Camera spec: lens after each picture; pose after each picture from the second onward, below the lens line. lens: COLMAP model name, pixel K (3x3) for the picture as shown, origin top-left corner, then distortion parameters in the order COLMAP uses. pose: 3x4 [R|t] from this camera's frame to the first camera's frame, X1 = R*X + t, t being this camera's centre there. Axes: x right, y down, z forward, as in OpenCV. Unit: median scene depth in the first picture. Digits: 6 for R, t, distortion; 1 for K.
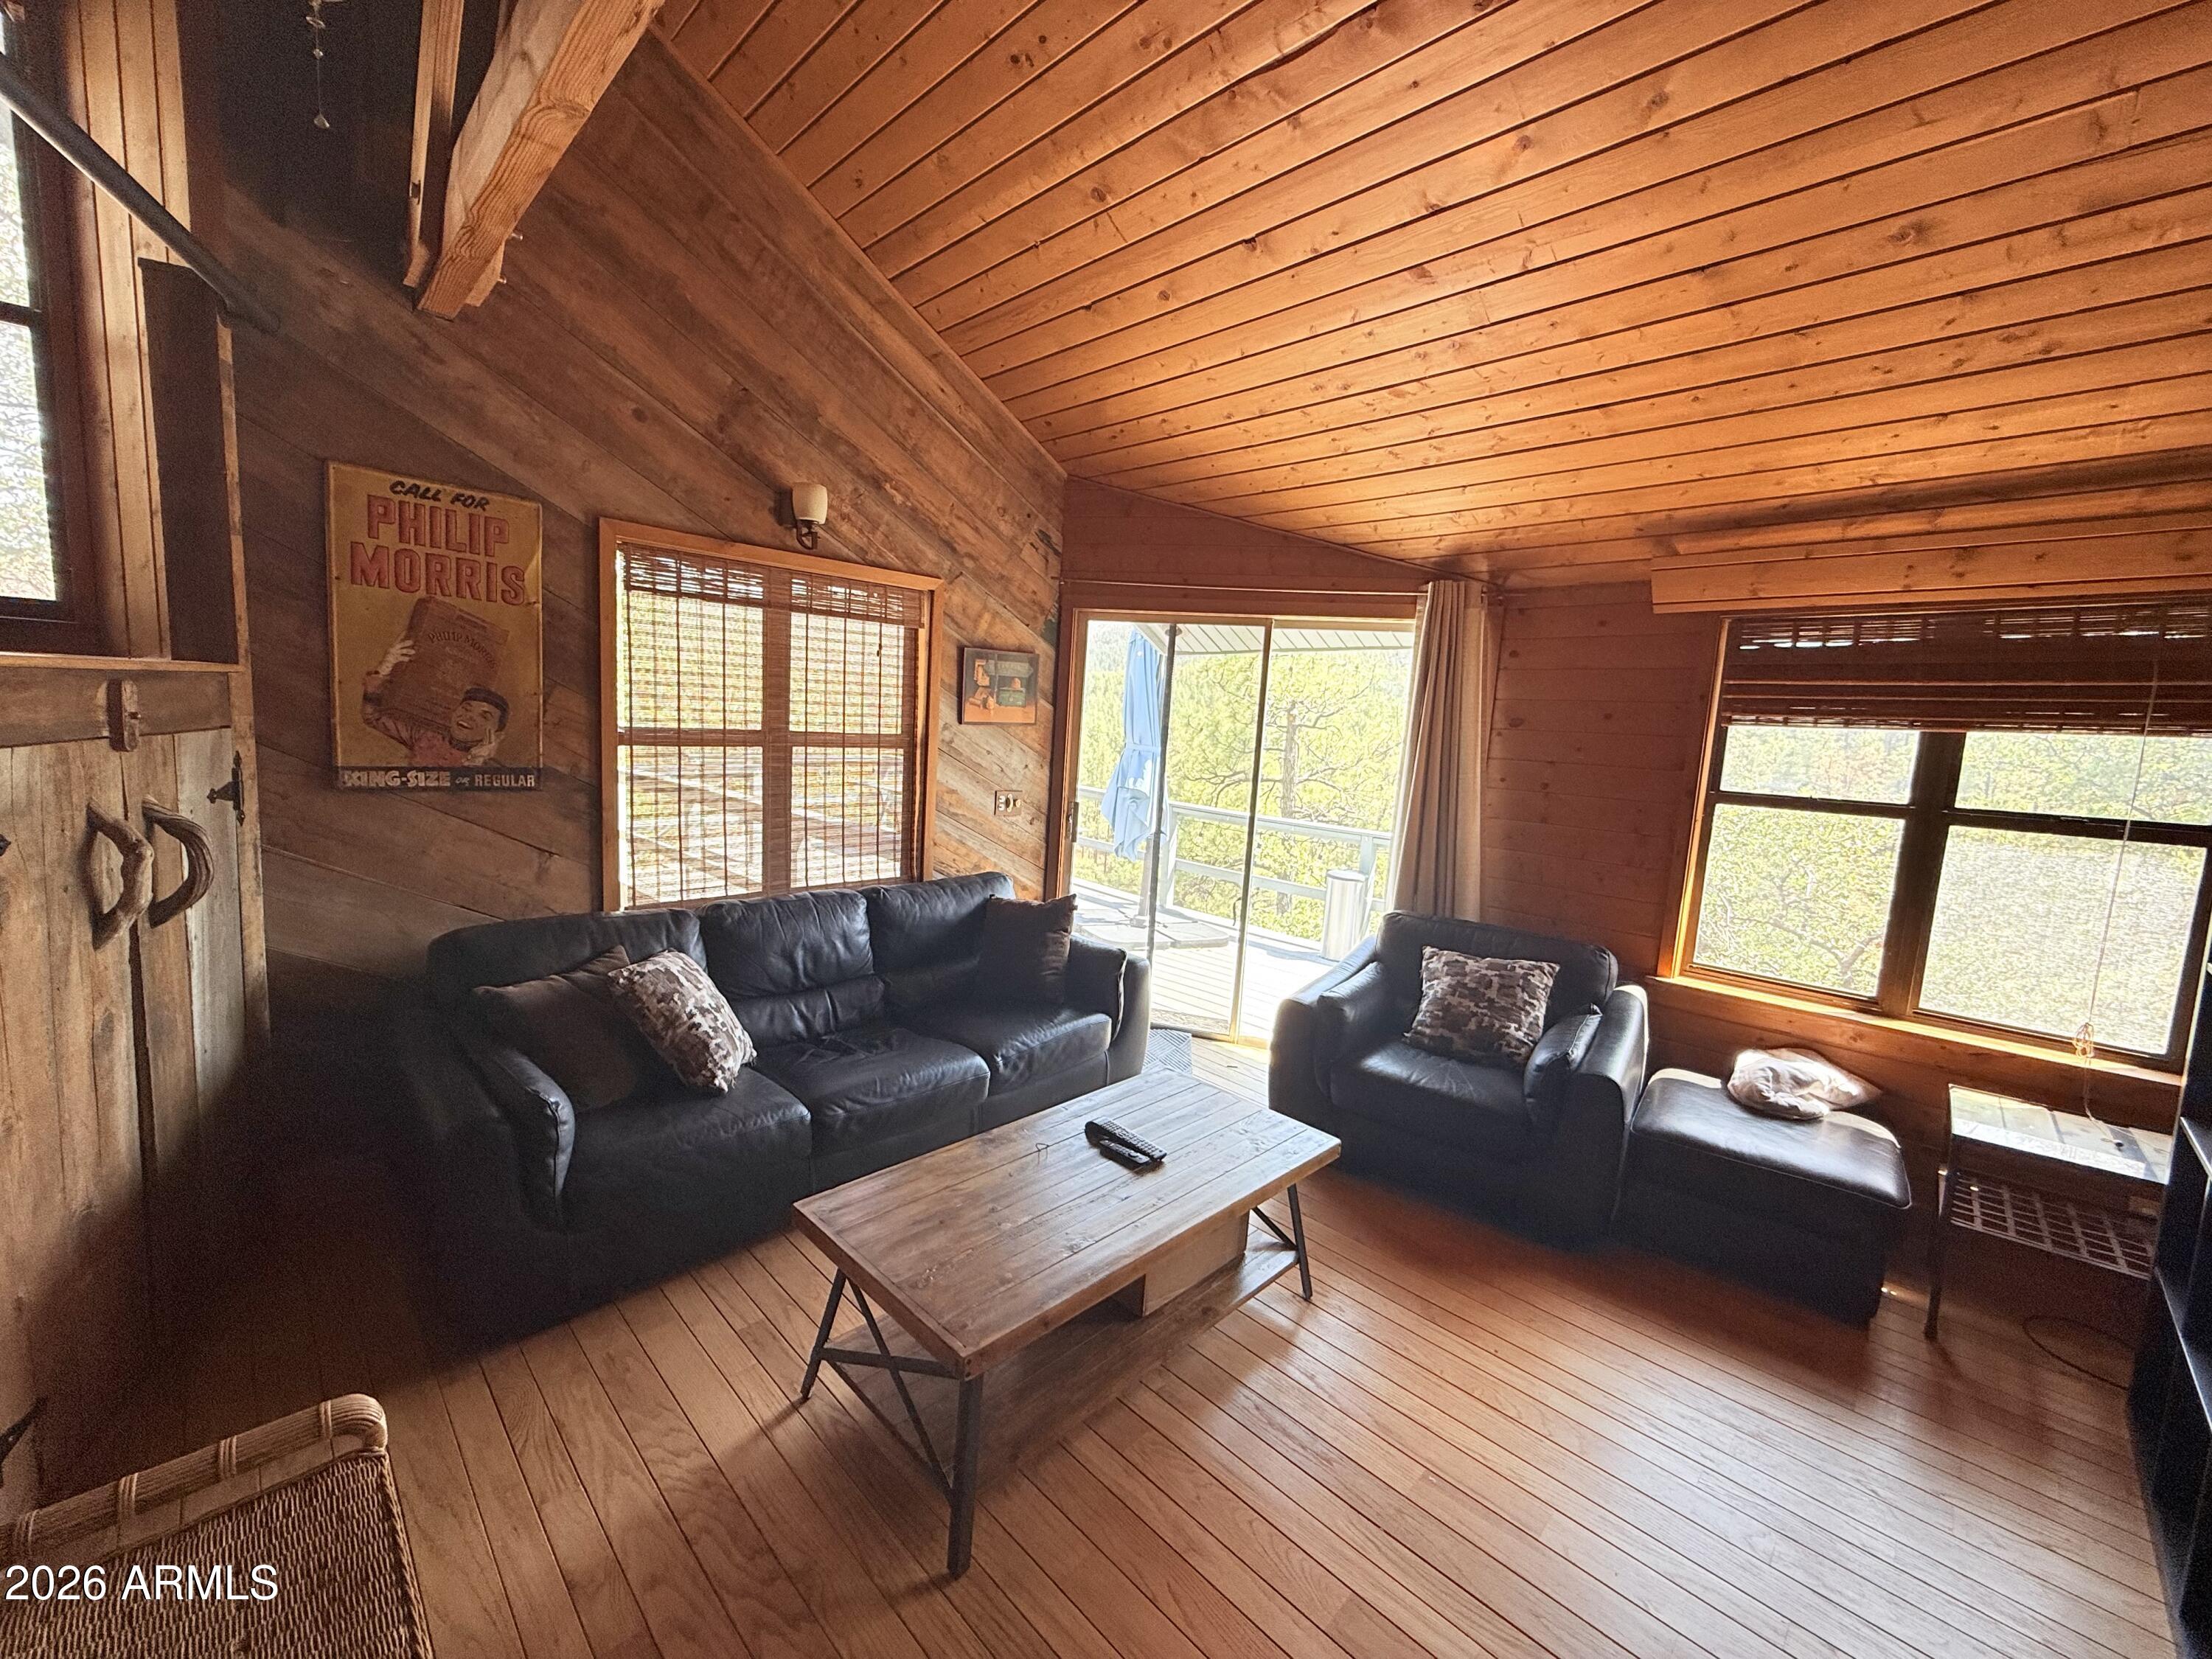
lens RADIAL K [[877.0, 0, 1106.0], [0, 877.0, 829.5], [0, 0, 1]] dist [-0.000667, -0.000224]
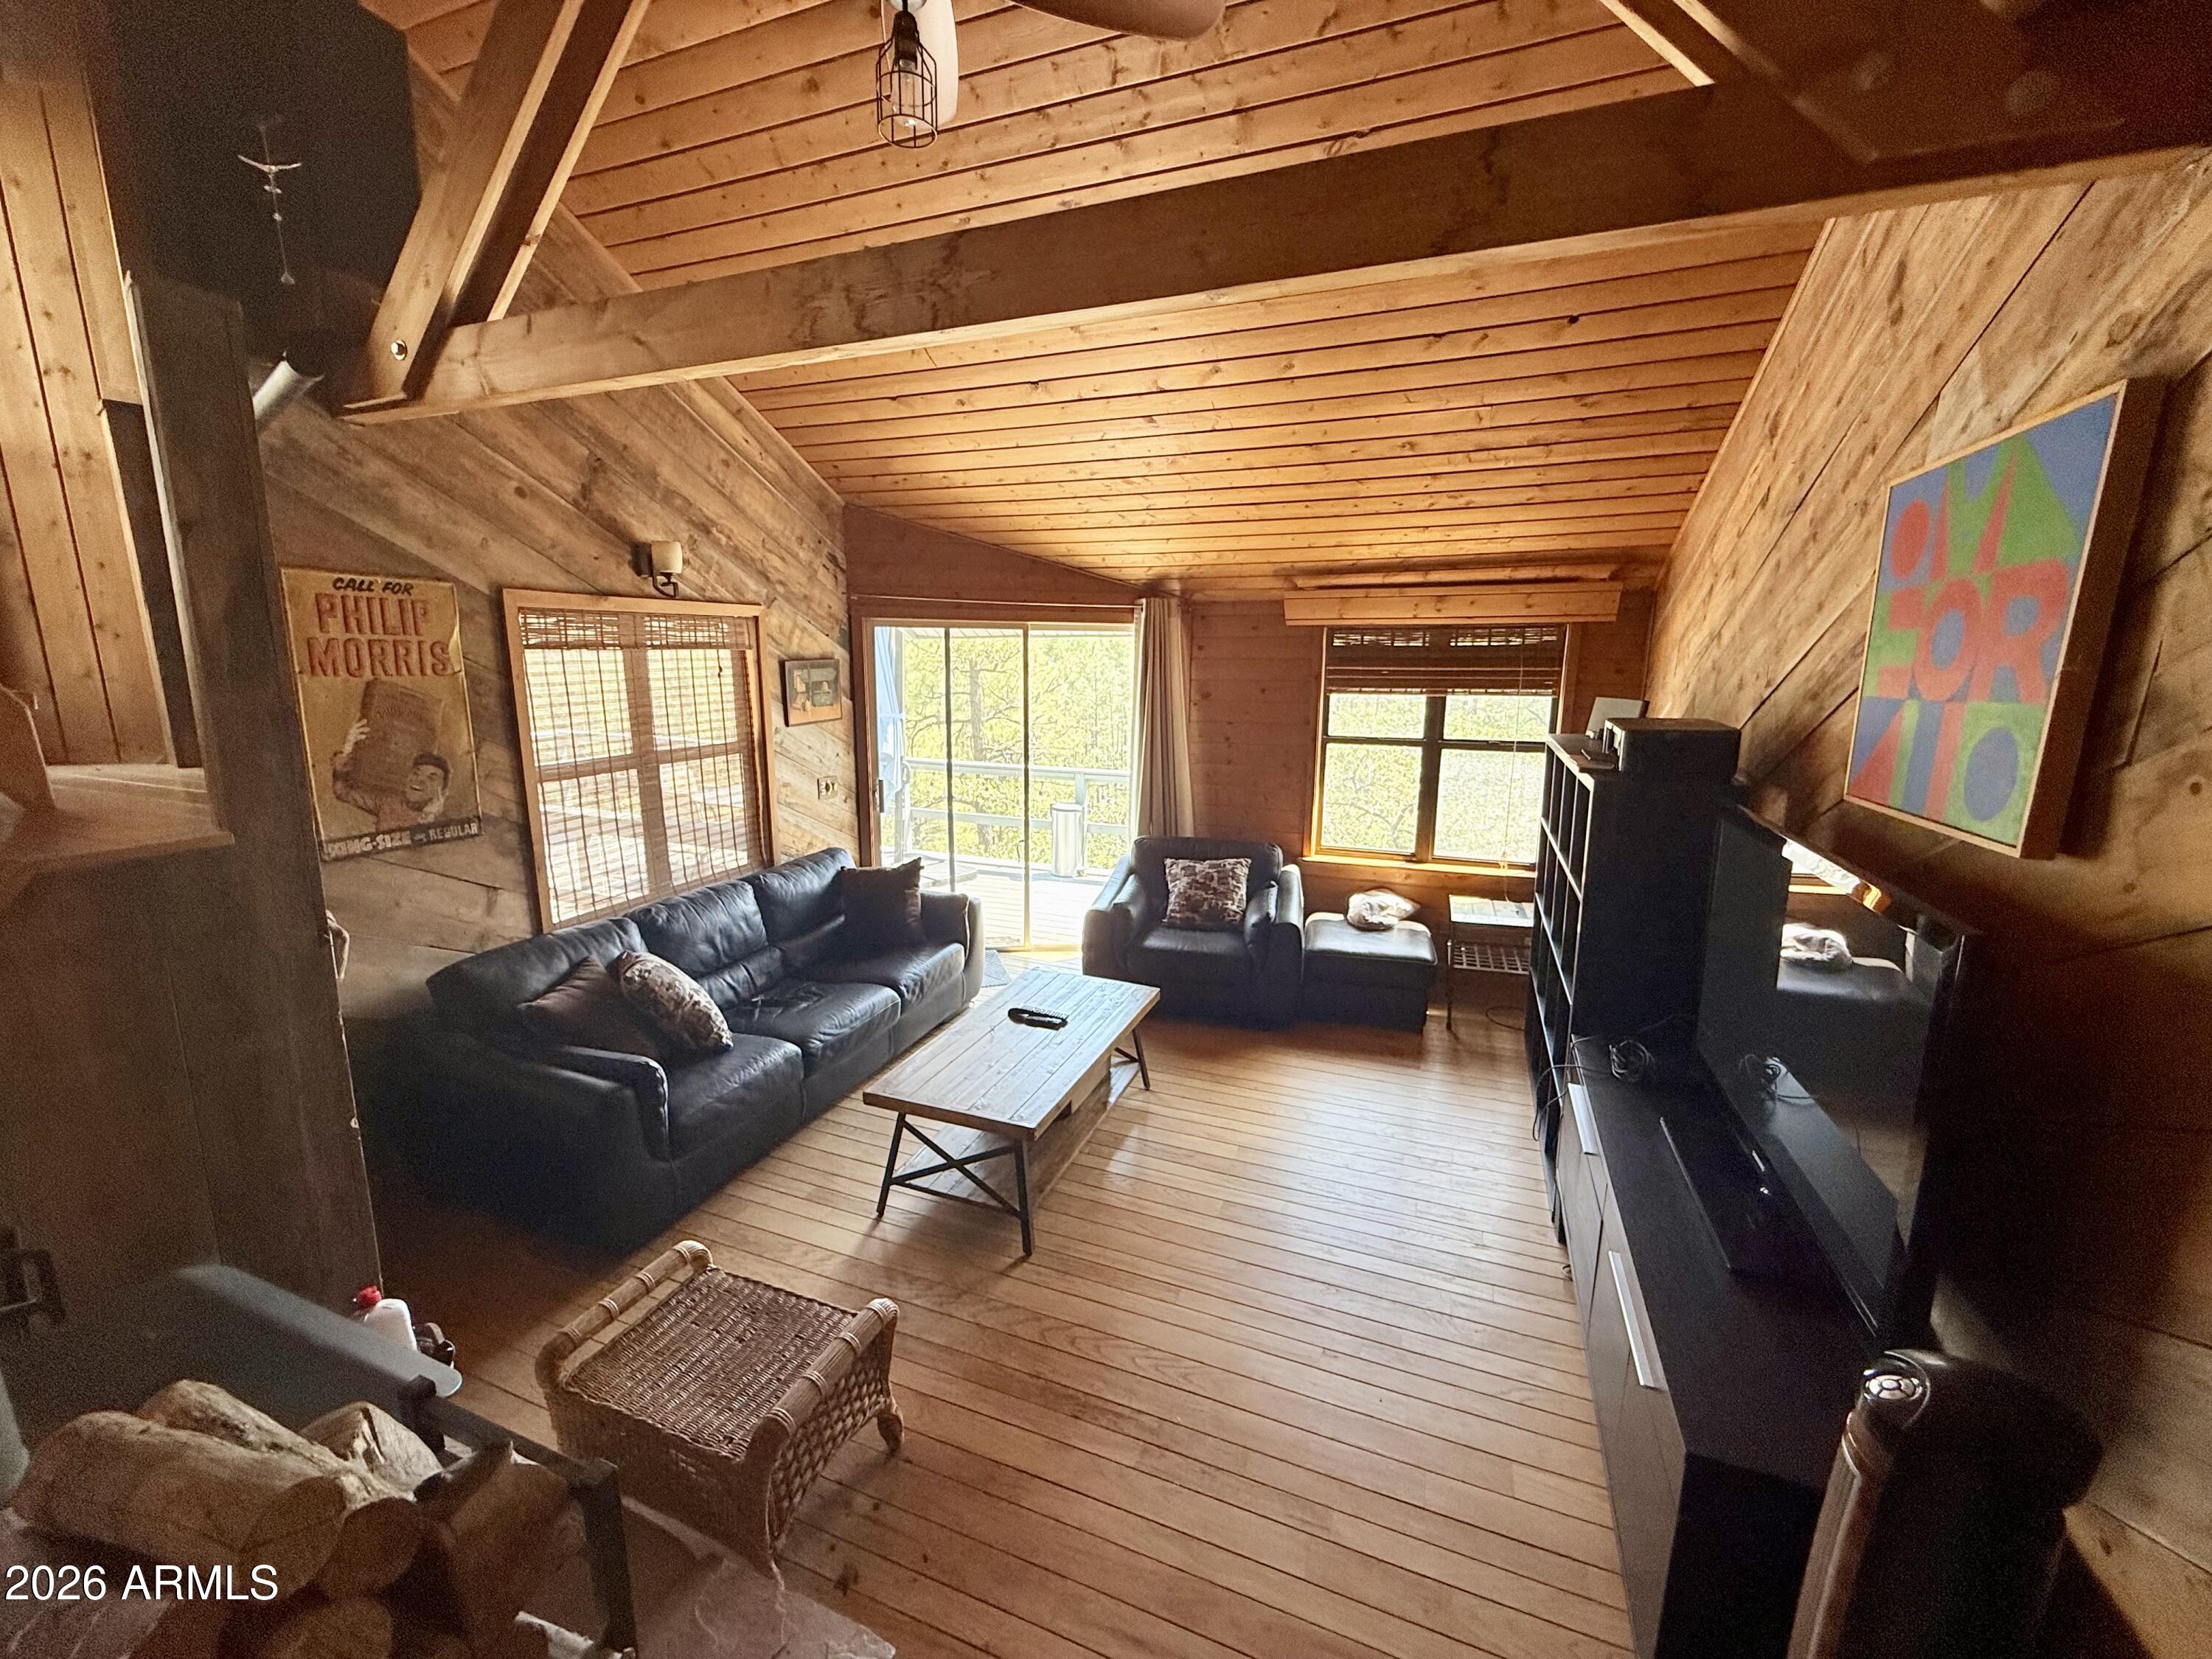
lens RADIAL K [[877.0, 0, 1106.0], [0, 877.0, 829.5], [0, 0, 1]] dist [-0.000667, -0.000224]
pose [[0.917199, -0.127900, 0.377343, -0.308230], [0.094422, 0.989872, 0.106006, -0.089356], [-0.387080, -0.061599, 0.919986, -0.333154]]
